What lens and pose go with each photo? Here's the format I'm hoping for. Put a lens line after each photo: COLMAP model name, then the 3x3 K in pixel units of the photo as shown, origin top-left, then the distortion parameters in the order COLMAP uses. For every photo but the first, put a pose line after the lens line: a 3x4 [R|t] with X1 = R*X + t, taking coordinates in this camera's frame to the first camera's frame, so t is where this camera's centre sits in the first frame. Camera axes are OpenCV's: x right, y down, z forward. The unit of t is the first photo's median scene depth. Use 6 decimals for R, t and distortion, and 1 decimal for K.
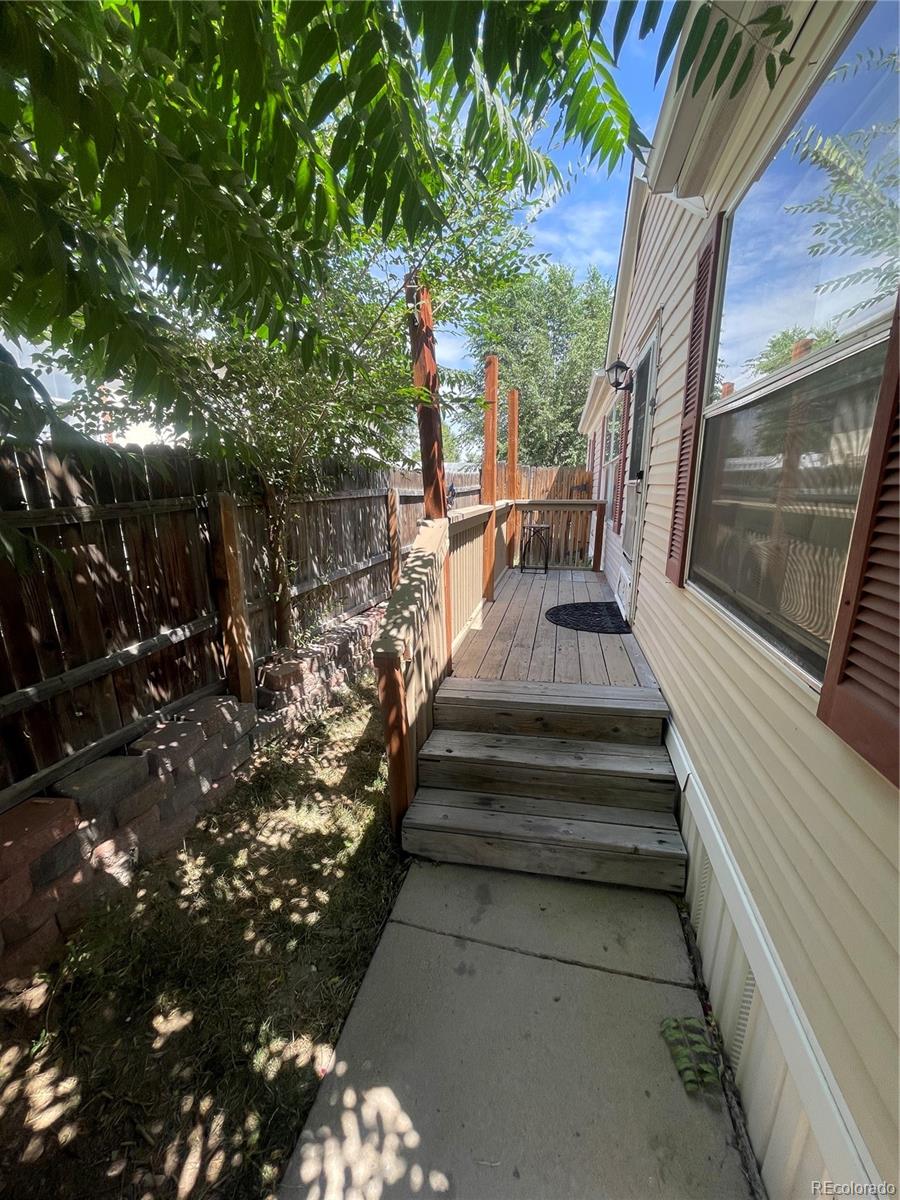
lens RADIAL K [[483.8, 0, 454.0], [0, 483.8, 595.9], [0, 0, 1]] dist [-0.010190, 0.000500]
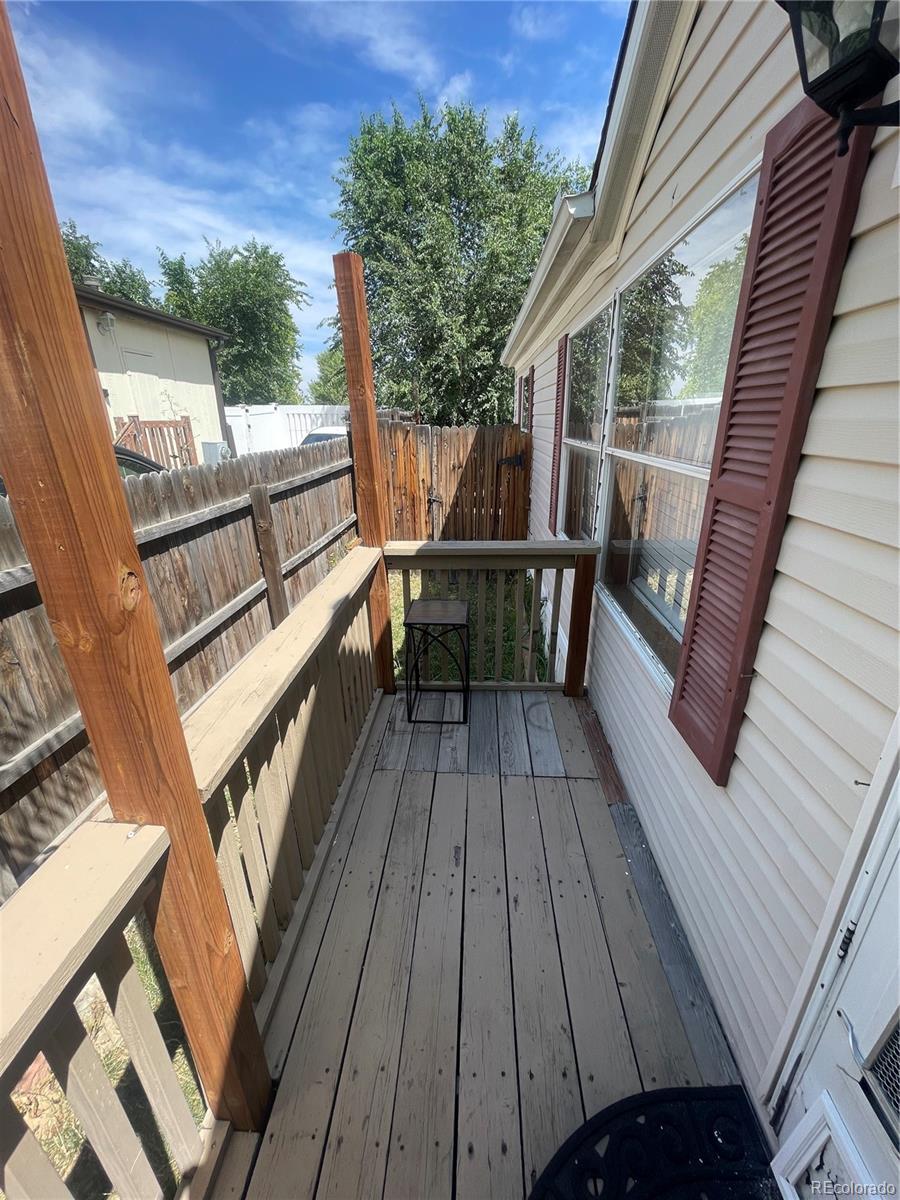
lens RADIAL K [[483.8, 0, 456.9], [0, 483.8, 602.6], [0, 0, 1]] dist [-0.010190, 0.000500]
pose [[0.984522, -0.072355, 0.159628, 0.066344], [0.050232, 0.989086, 0.138514, -0.112707], [-0.167908, -0.128352, 0.977411, 0.322141]]
